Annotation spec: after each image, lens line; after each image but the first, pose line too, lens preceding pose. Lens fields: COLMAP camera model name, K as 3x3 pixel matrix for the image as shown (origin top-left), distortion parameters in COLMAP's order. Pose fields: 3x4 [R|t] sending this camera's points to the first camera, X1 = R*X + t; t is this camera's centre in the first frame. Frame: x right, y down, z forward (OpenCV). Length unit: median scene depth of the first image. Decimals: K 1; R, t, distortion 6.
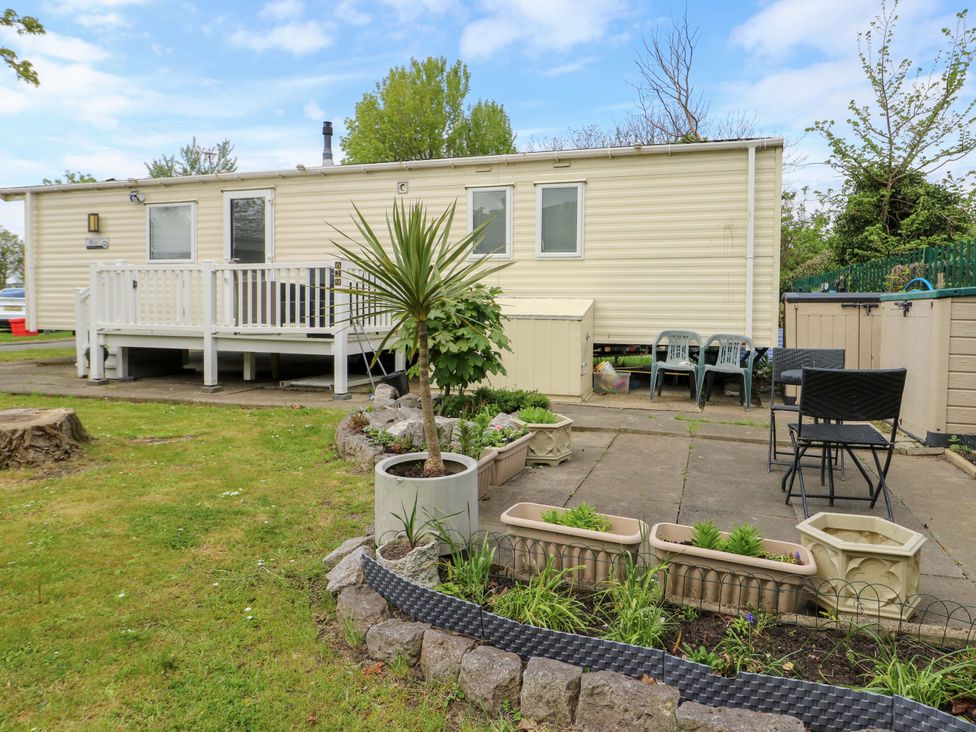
lens RADIAL K [[656.4, 0, 528.7], [0, 656.4, 327.5], [0, 0, 1]] dist [0.002438, -0.006415]
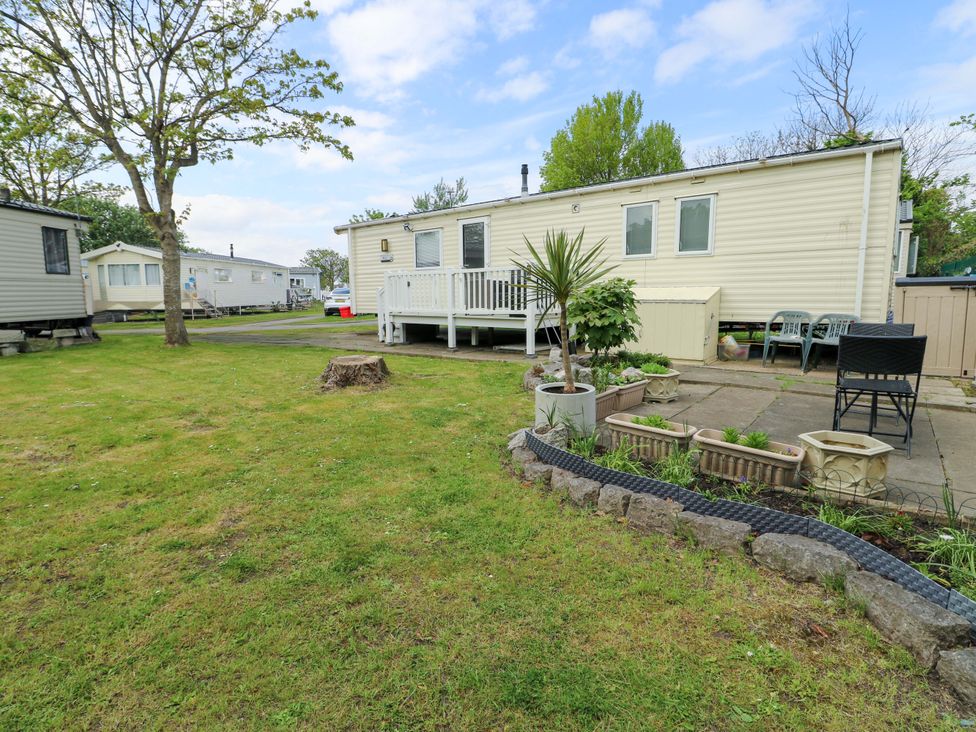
lens RADIAL K [[520.6, 0, 490.9], [0, 520.6, 363.4], [0, 0, 1]] dist [0.000762, -0.016585]
pose [[0.928956, 0.031015, -0.368889, 0.068914], [0.004982, 0.995347, 0.096231, 0.006573], [0.370157, -0.091232, 0.924479, -0.132839]]
